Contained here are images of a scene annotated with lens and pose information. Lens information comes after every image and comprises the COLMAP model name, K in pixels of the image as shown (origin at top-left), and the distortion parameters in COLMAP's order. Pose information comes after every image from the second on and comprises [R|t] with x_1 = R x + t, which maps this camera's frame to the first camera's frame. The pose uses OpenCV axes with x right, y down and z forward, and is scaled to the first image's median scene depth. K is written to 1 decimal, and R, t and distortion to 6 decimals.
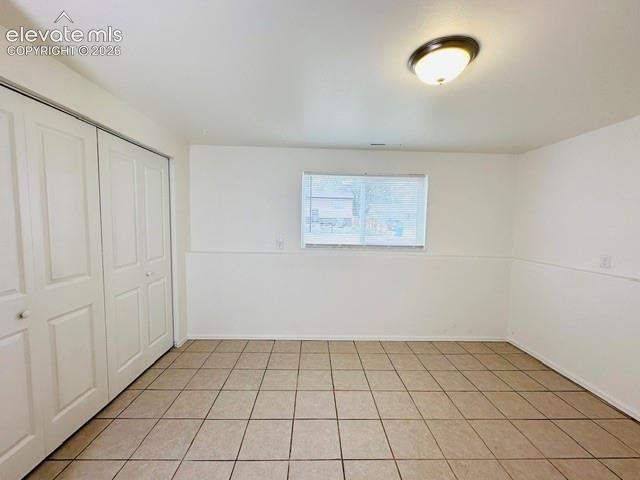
lens RADIAL K [[252.7, 0, 318.8], [0, 252.7, 238.8], [0, 0, 1]] dist [-0.002656, -0.000129]
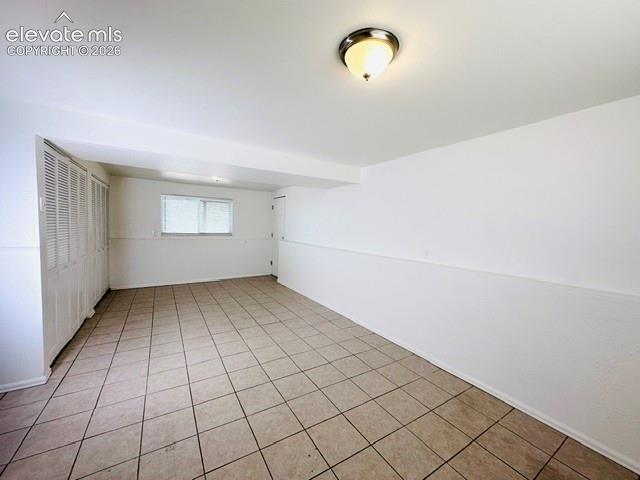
lens RADIAL K [[252.7, 0, 318.8], [0, 252.7, 238.8], [0, 0, 1]] dist [-0.002656, -0.000129]
pose [[0.865880, -0.008308, 0.500183, 0.004962], [0.001174, 0.999893, 0.014576, 0.018422], [-0.500250, -0.012034, 0.865797, -0.438970]]
